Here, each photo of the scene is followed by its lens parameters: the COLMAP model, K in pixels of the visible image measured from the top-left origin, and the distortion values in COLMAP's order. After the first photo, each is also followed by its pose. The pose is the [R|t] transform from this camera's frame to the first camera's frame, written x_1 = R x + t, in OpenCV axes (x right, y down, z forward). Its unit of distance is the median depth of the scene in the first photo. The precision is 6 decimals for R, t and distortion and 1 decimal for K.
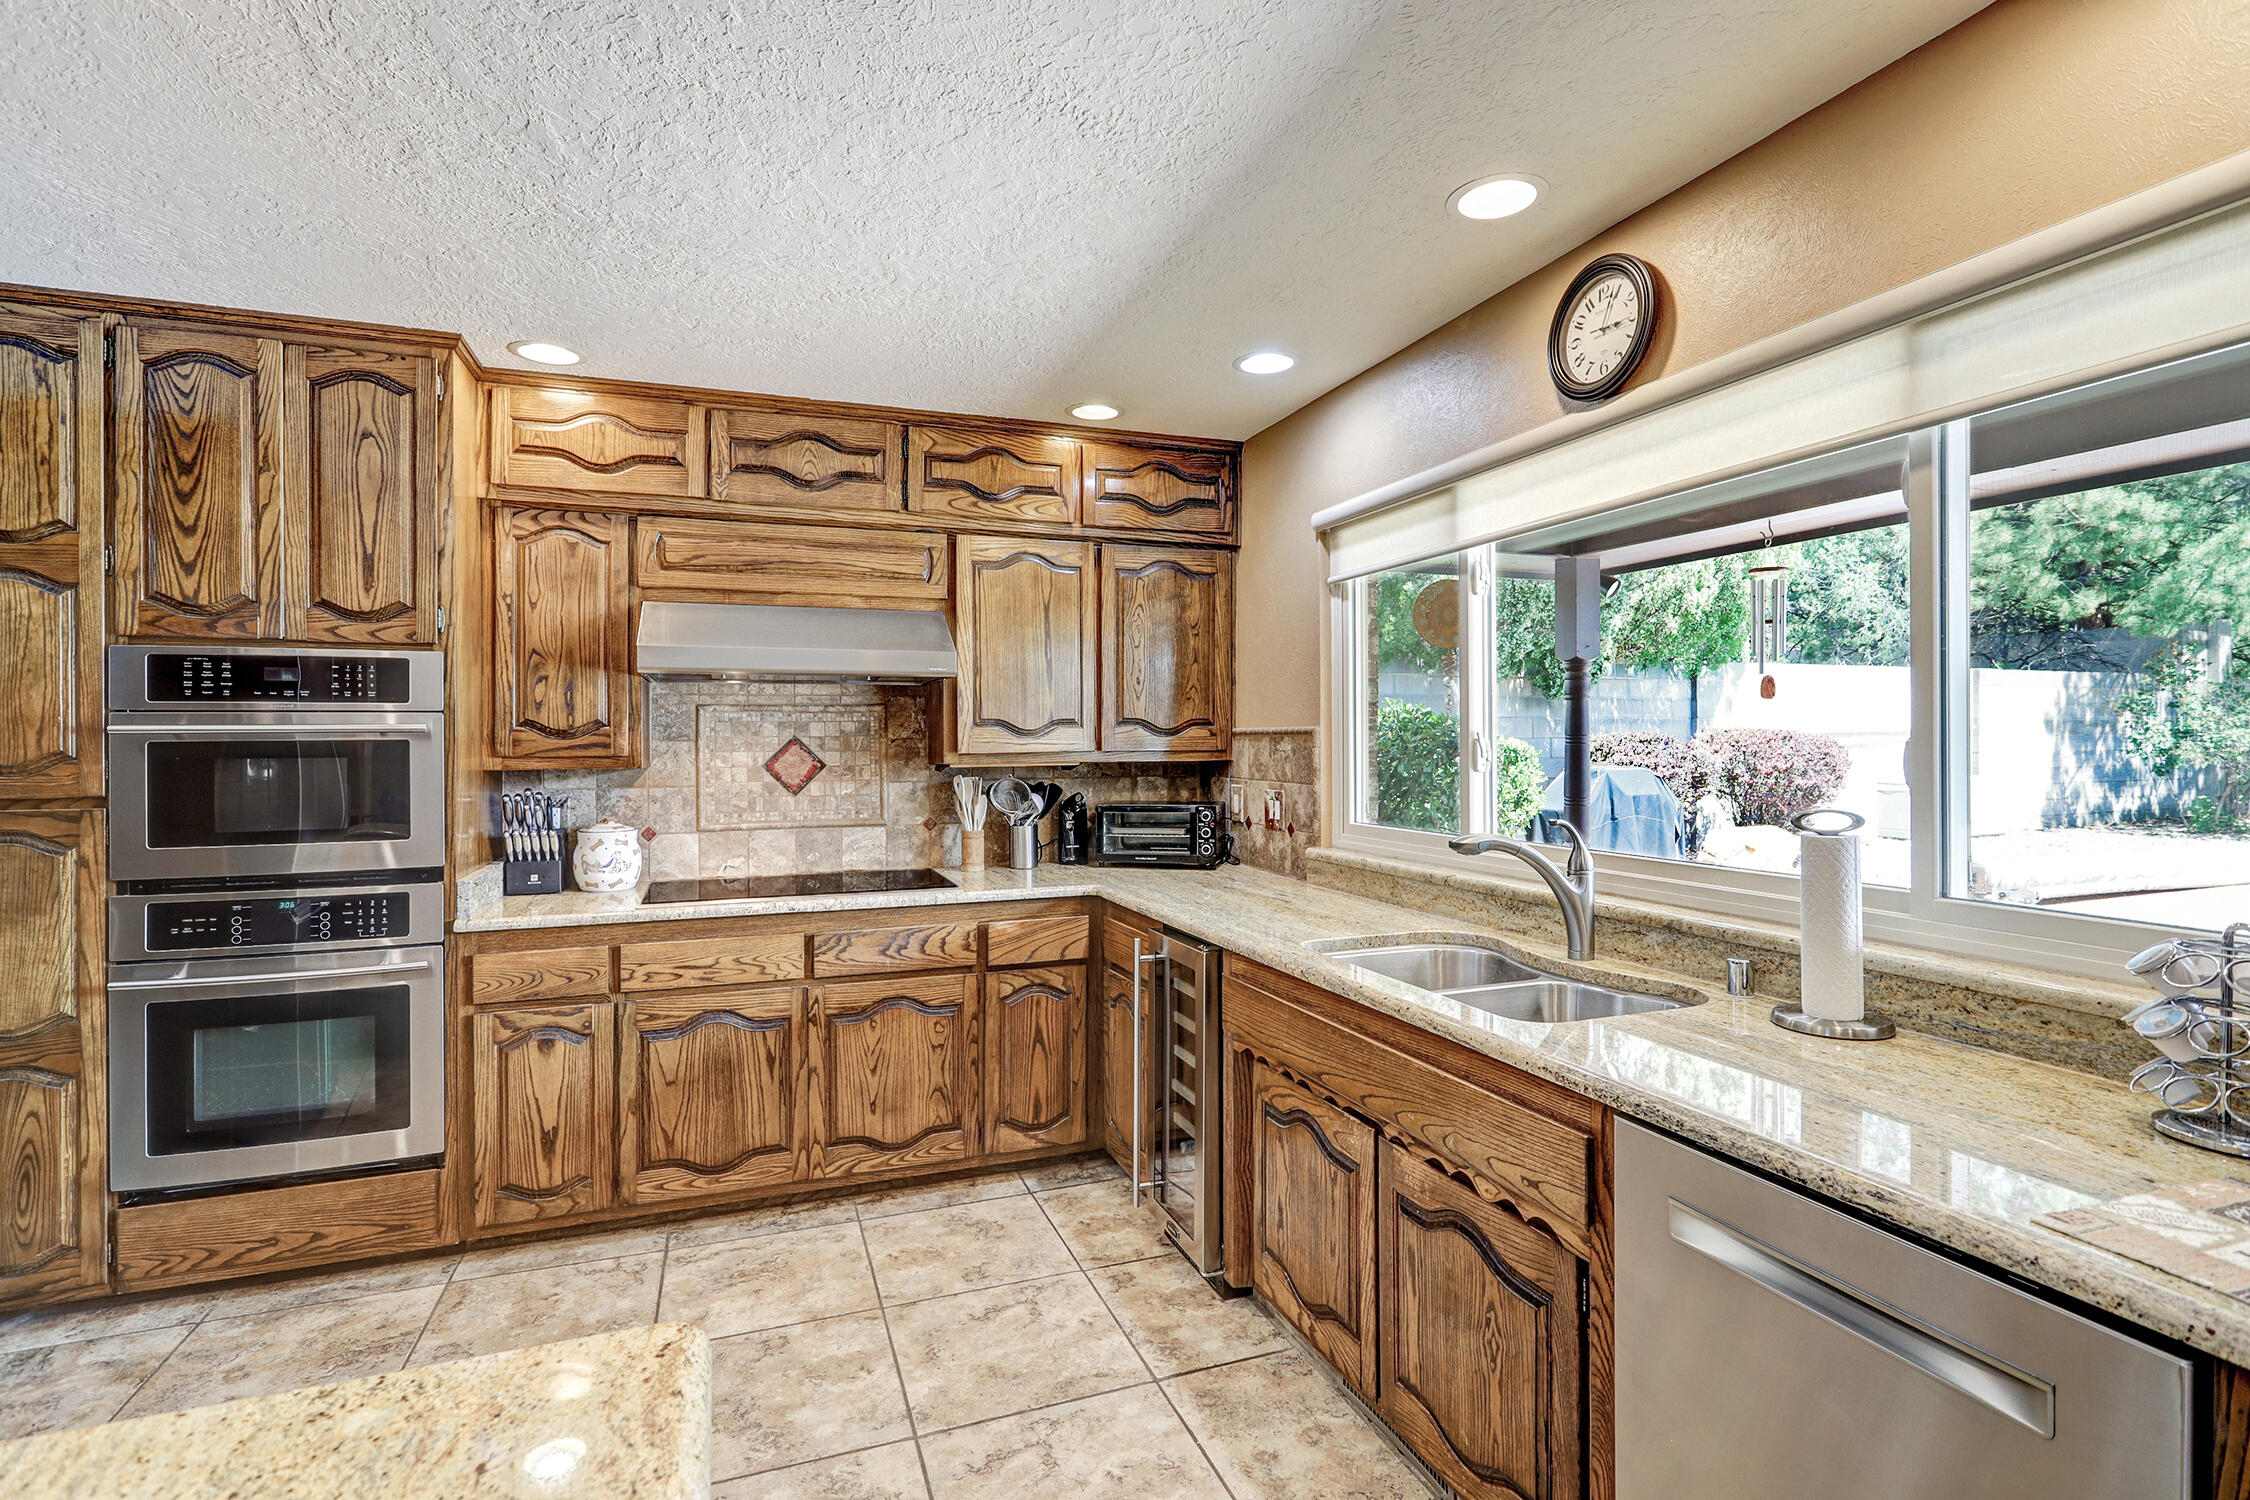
lens RADIAL K [[1074.2, 0, 1125.0], [0, 1074.2, 750.0], [0, 0, 1]] dist [0.000013, 0.006943]
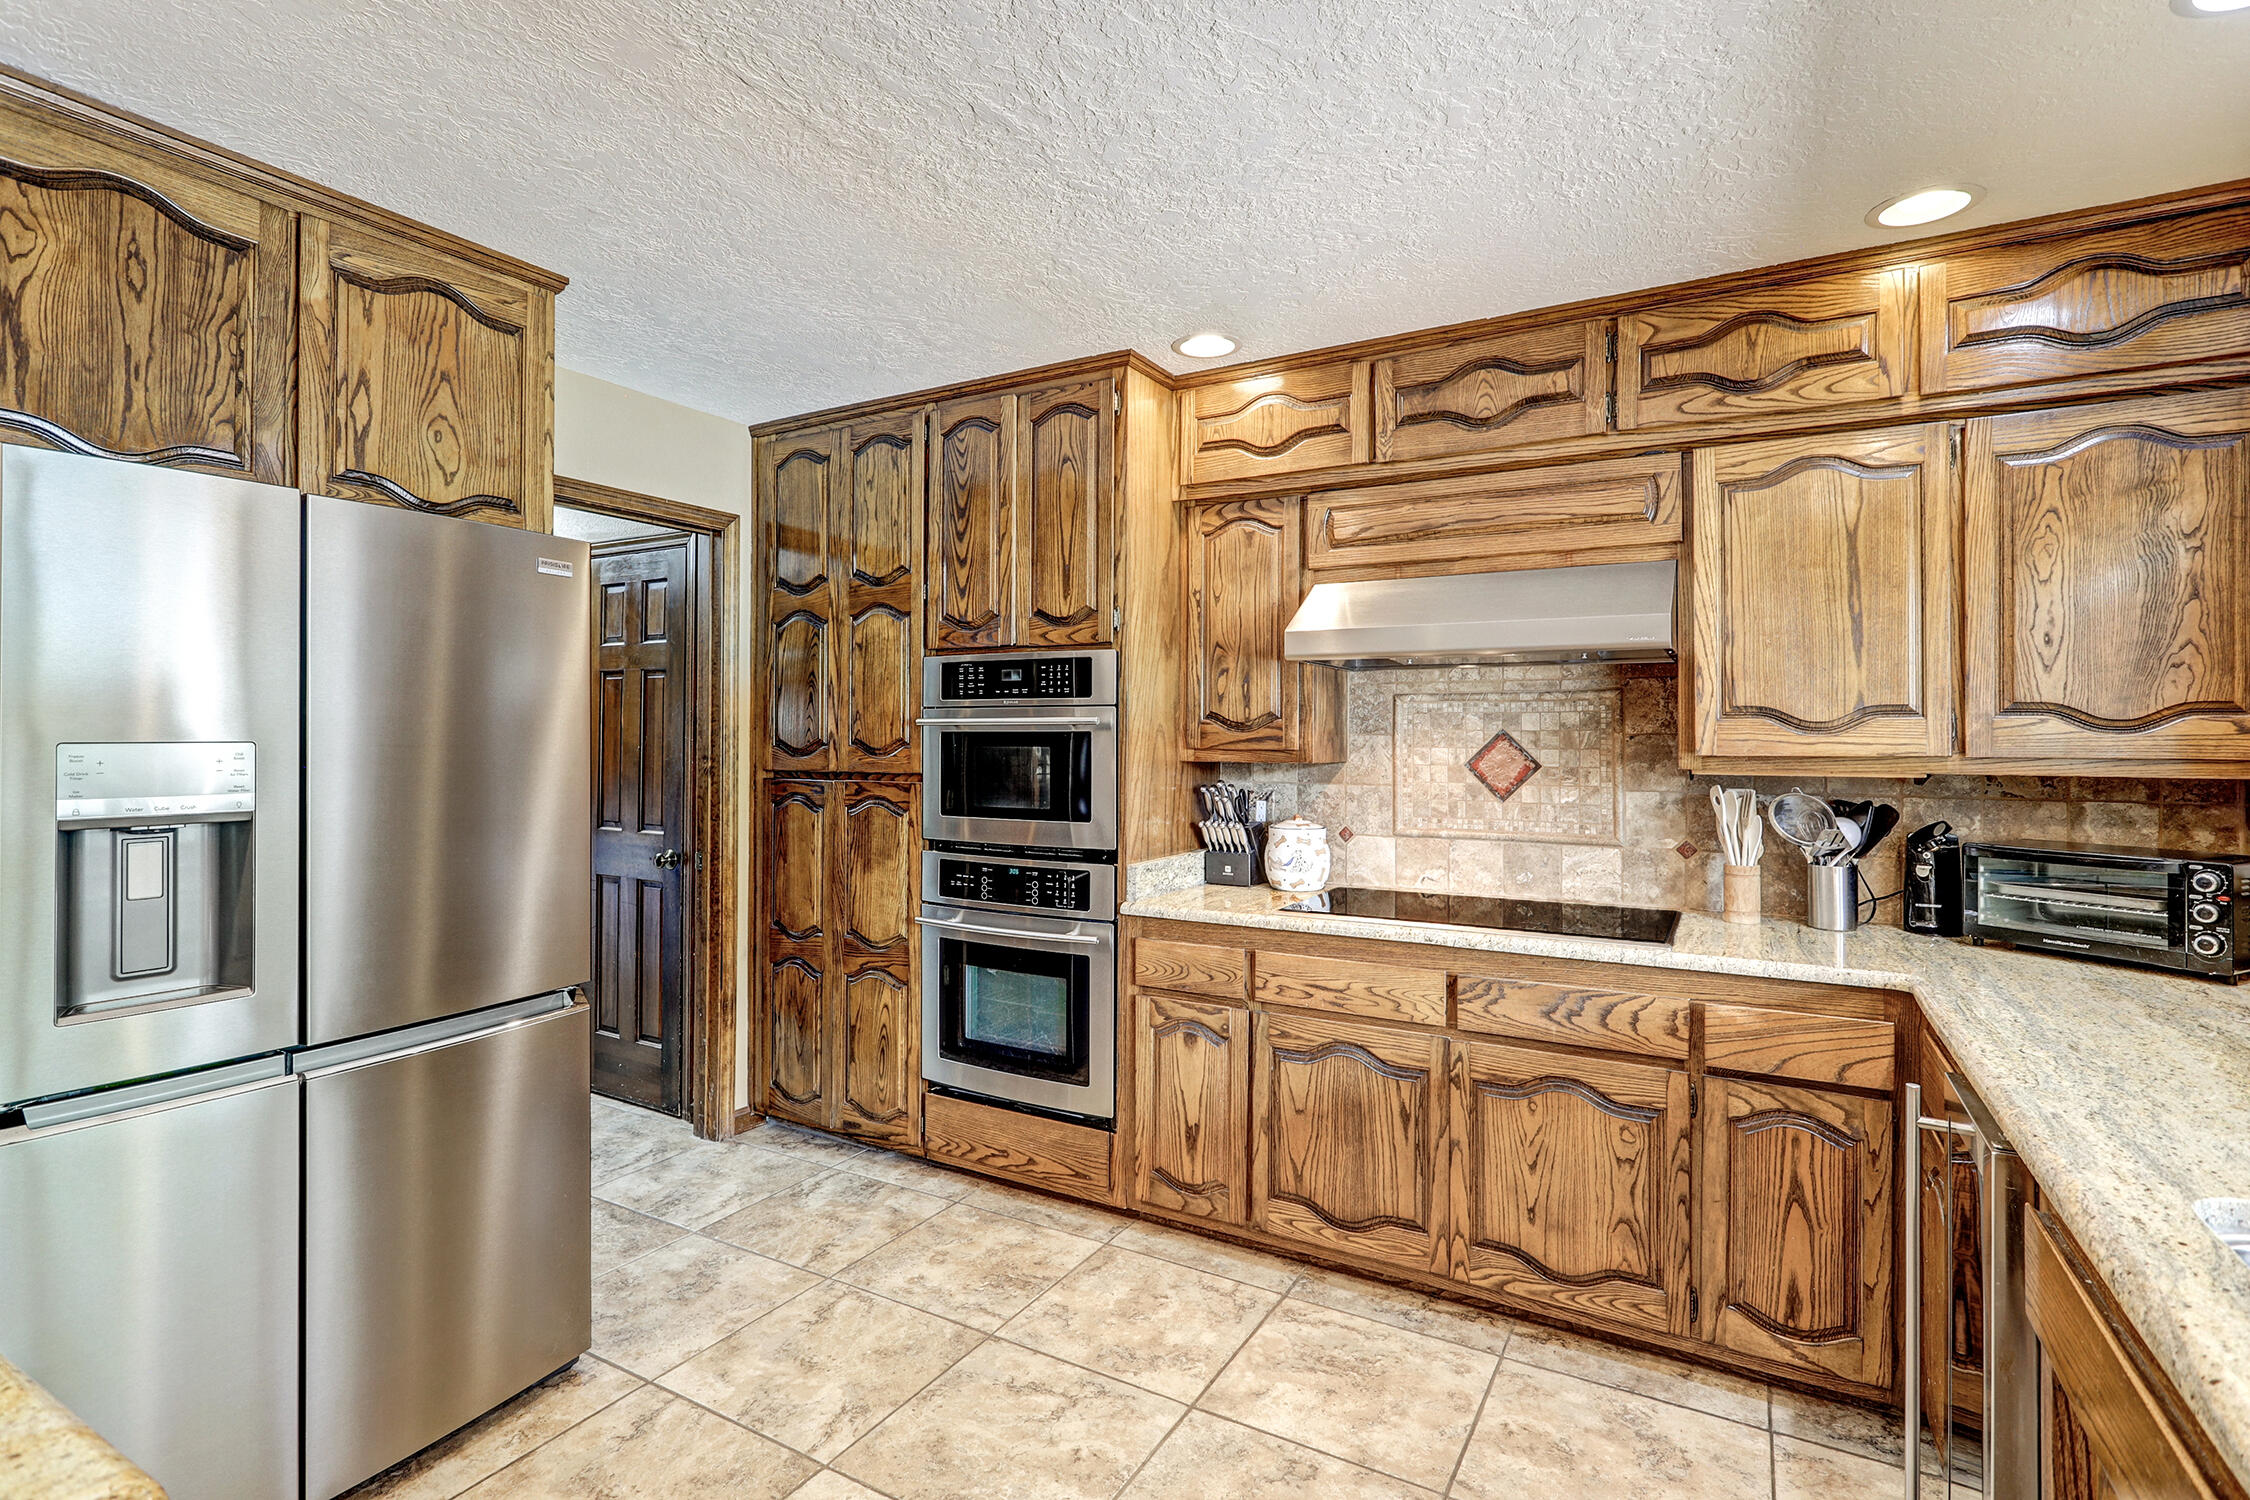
lens RADIAL K [[1078.6, 0, 1127.2], [0, 1078.6, 725.9], [0, 0, 1]] dist [0.001482, 0.001352]
pose [[0.641120, 0.002643, -0.767436, 0.172808], [-0.014552, 0.999856, -0.008713, -0.005309], [0.767302, 0.016754, 0.641067, 0.284034]]
